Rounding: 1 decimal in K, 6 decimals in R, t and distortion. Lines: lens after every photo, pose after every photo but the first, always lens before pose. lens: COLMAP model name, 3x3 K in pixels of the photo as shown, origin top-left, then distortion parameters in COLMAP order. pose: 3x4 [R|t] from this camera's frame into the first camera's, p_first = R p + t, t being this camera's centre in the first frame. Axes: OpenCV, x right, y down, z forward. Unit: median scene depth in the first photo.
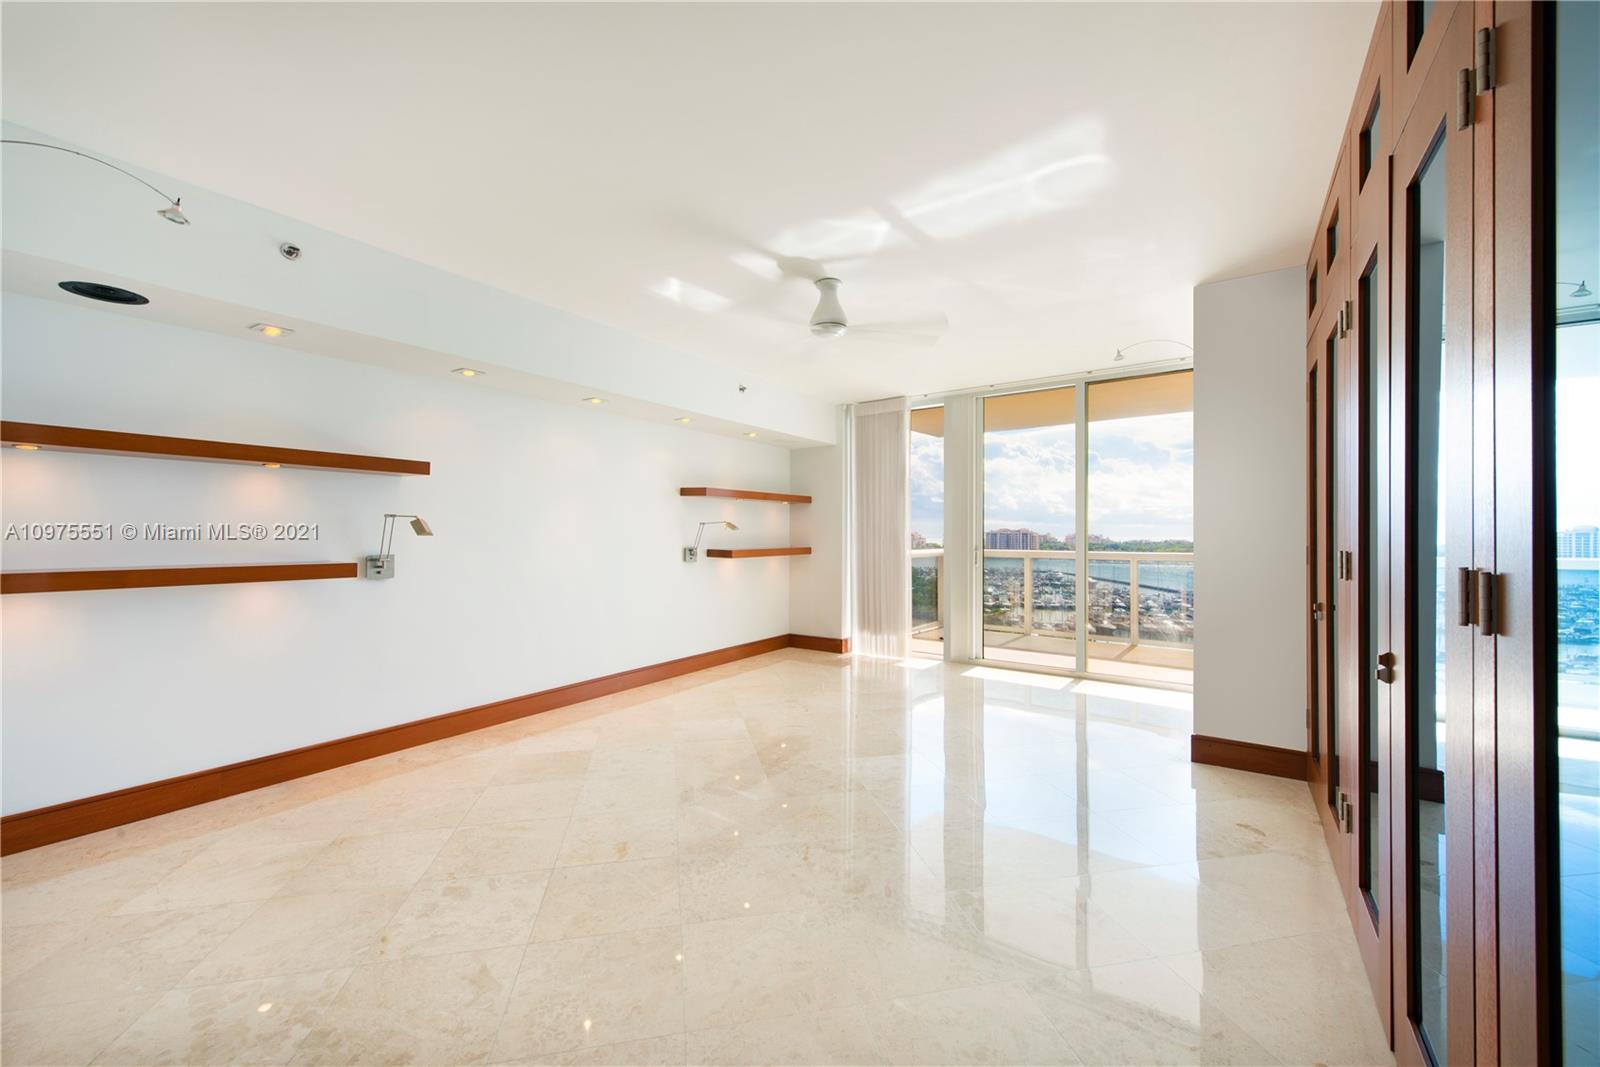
lens RADIAL K [[641.8, 0, 799.8], [0, 641.8, 528.3], [0, 0, 1]] dist [0.014296, -0.000070]
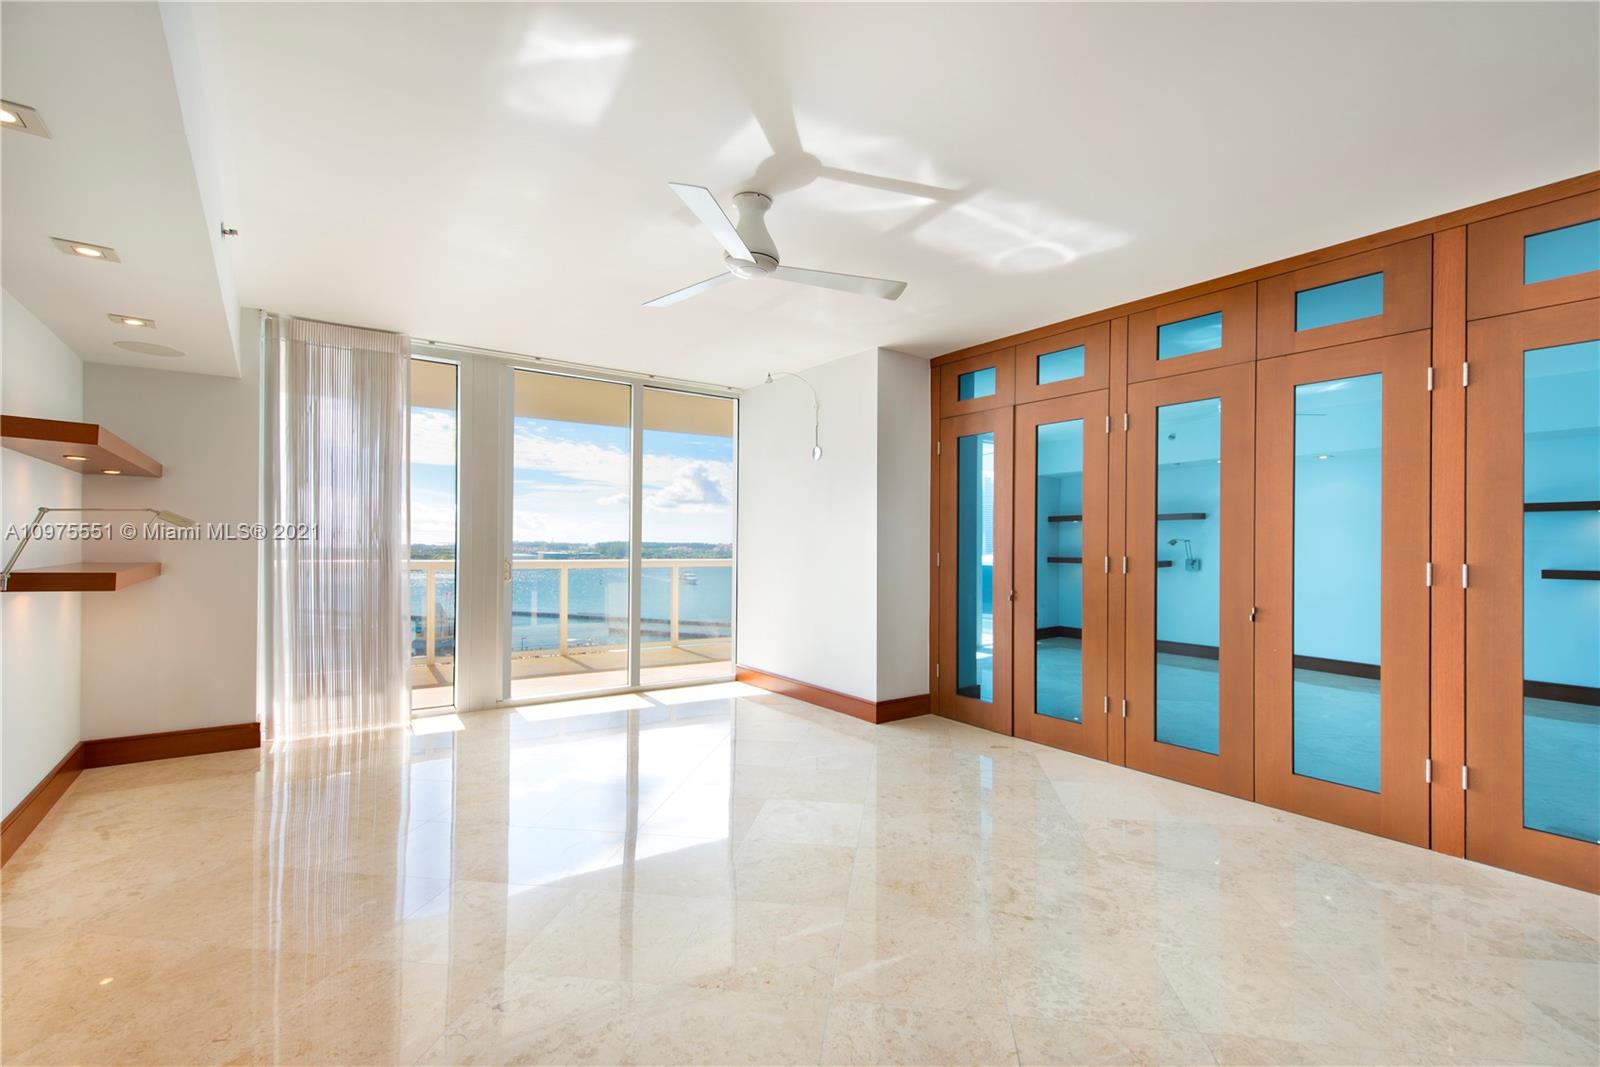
lens RADIAL K [[664.4, 0, 800.9], [0, 664.4, 539.3], [0, 0, 1]] dist [0.001948, 0.000224]
pose [[0.340242, 0.009531, 0.940289, -0.409553], [-0.016624, 0.999853, -0.004119, 0.005561], [-0.940191, -0.014230, 0.340351, 0.432884]]
